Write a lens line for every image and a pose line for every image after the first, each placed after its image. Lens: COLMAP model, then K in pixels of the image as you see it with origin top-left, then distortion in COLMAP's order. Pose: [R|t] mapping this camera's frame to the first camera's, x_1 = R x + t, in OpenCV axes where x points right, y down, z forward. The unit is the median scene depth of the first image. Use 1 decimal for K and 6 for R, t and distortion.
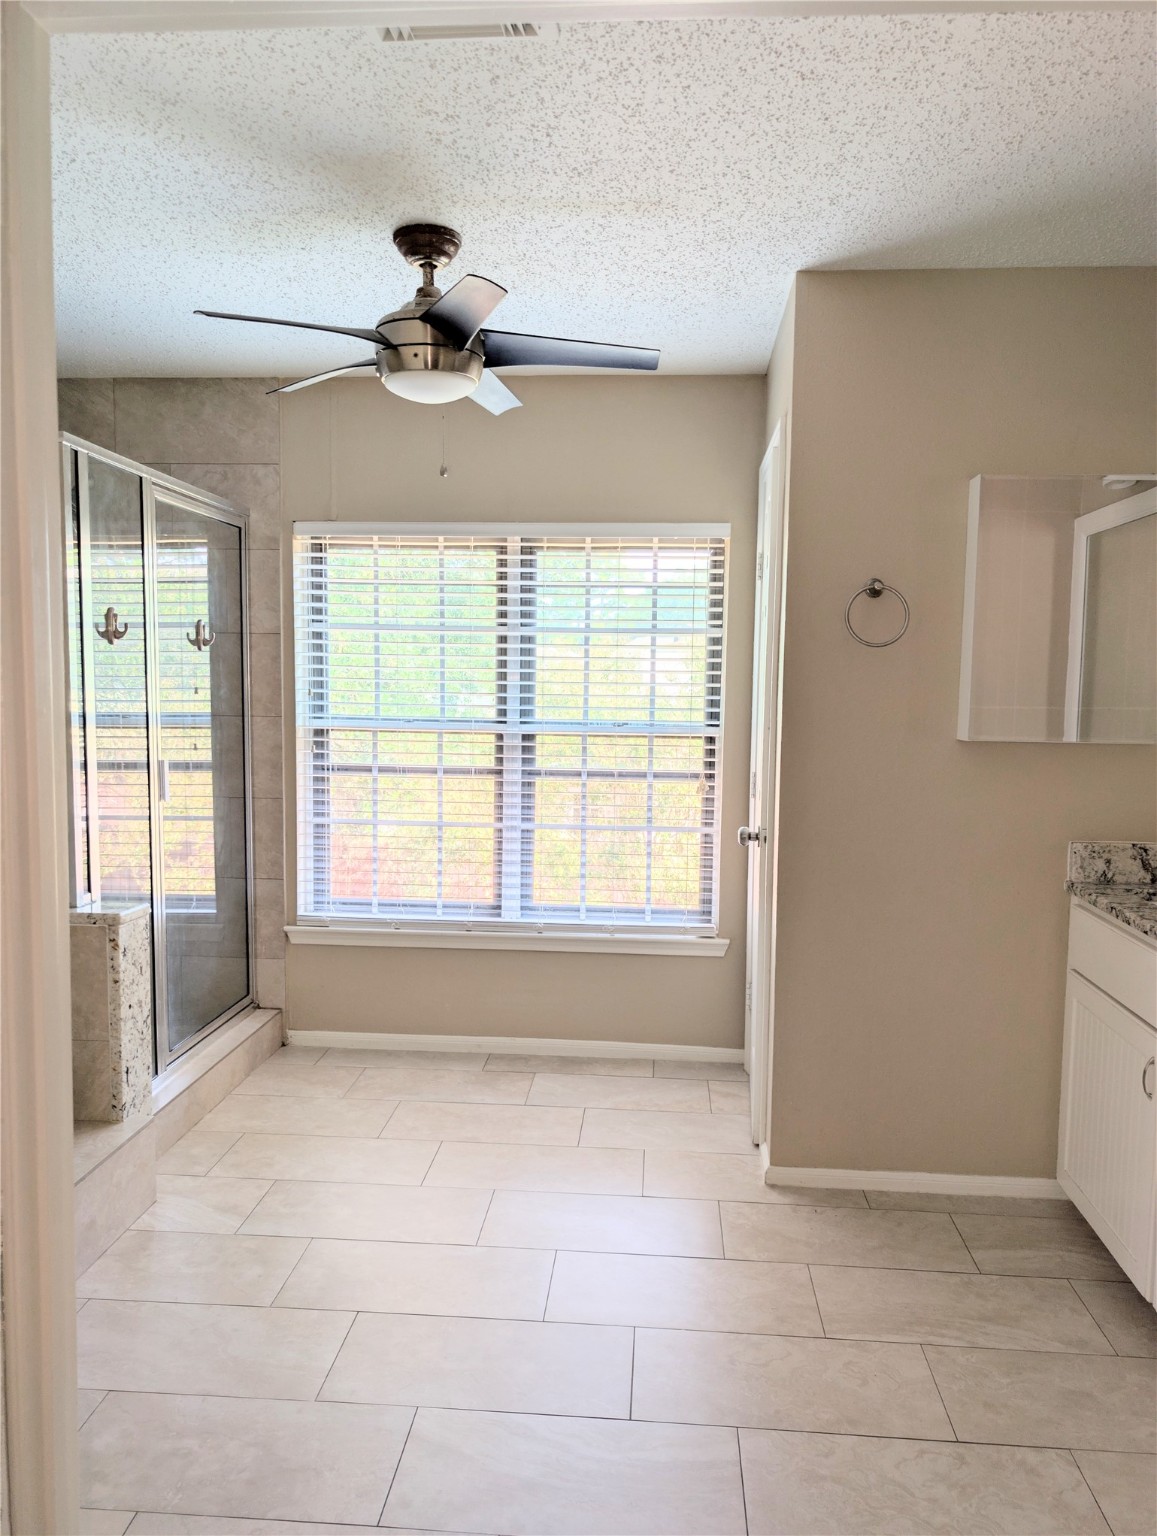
lens RADIAL K [[1101.9, 0, 574.3], [0, 1101.9, 762.0], [0, 0, 1]] dist [0.009589, -0.006508]
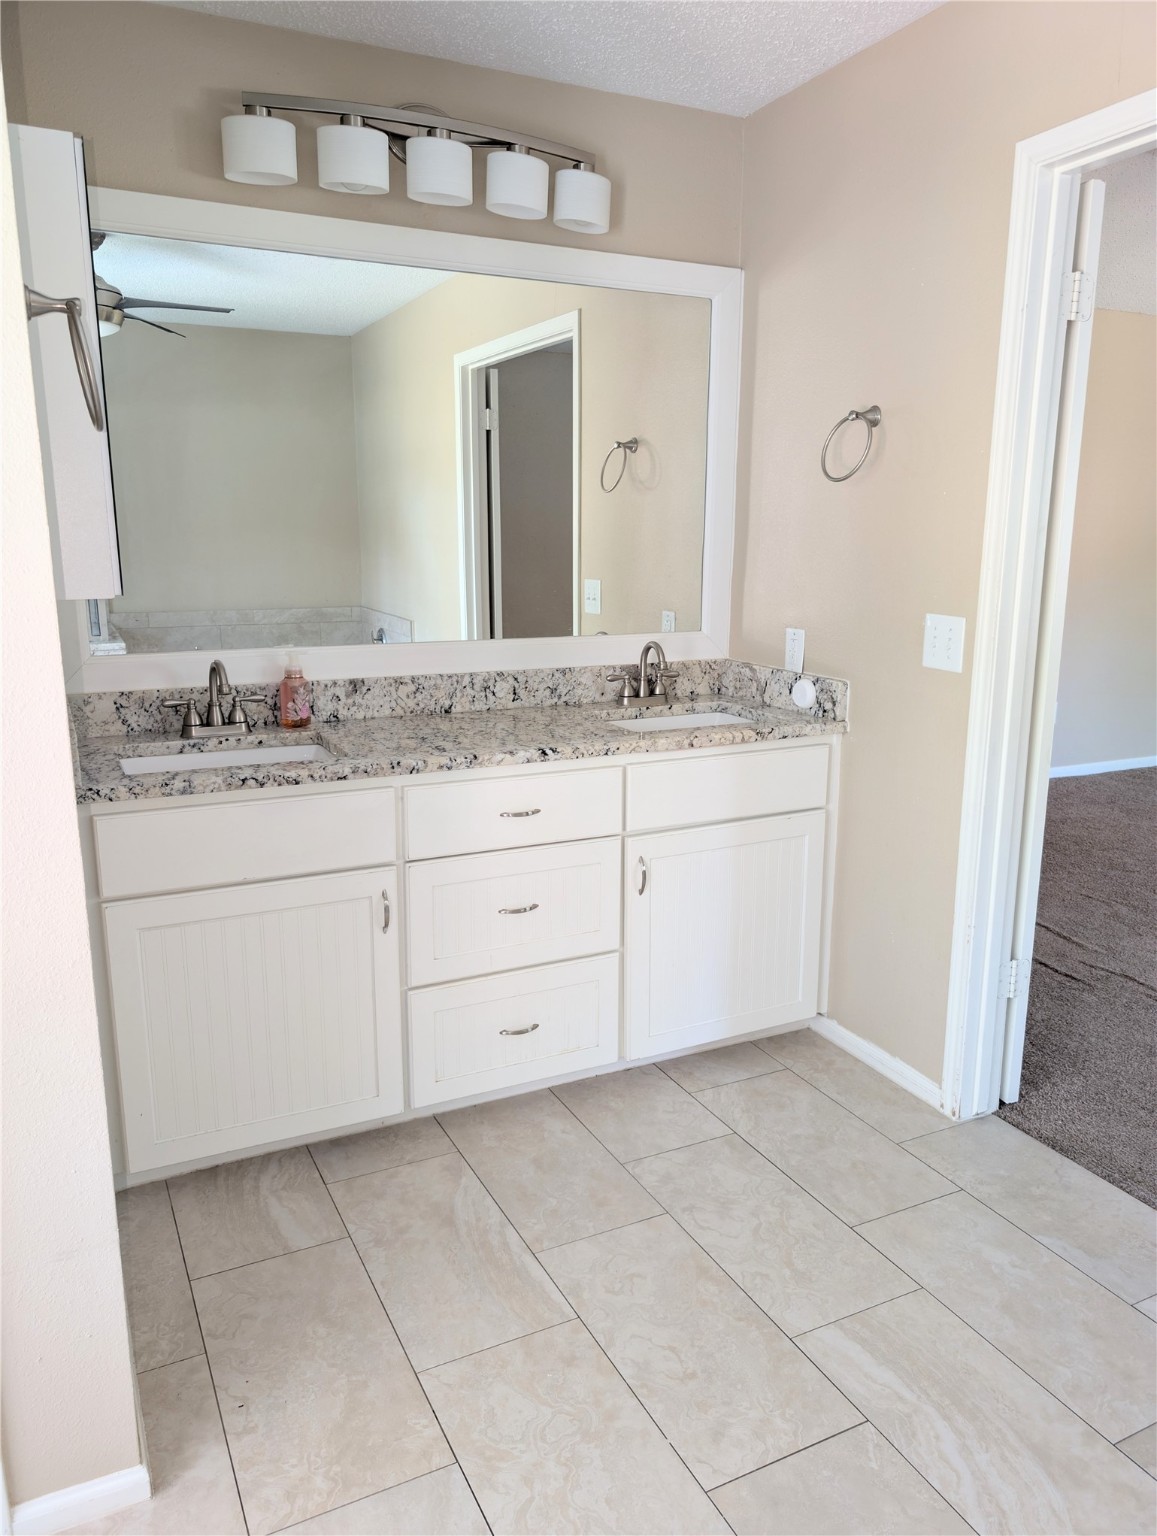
lens RADIAL K [[1101.9, 0, 581.6], [0, 1101.9, 768.6], [0, 0, 1]] dist [0.009589, -0.006508]
pose [[-0.515096, -0.192644, 0.835203, -0.368808], [0.053722, 0.965244, 0.255770, -0.081179], [-0.855447, 0.176615, -0.486844, 1.284335]]
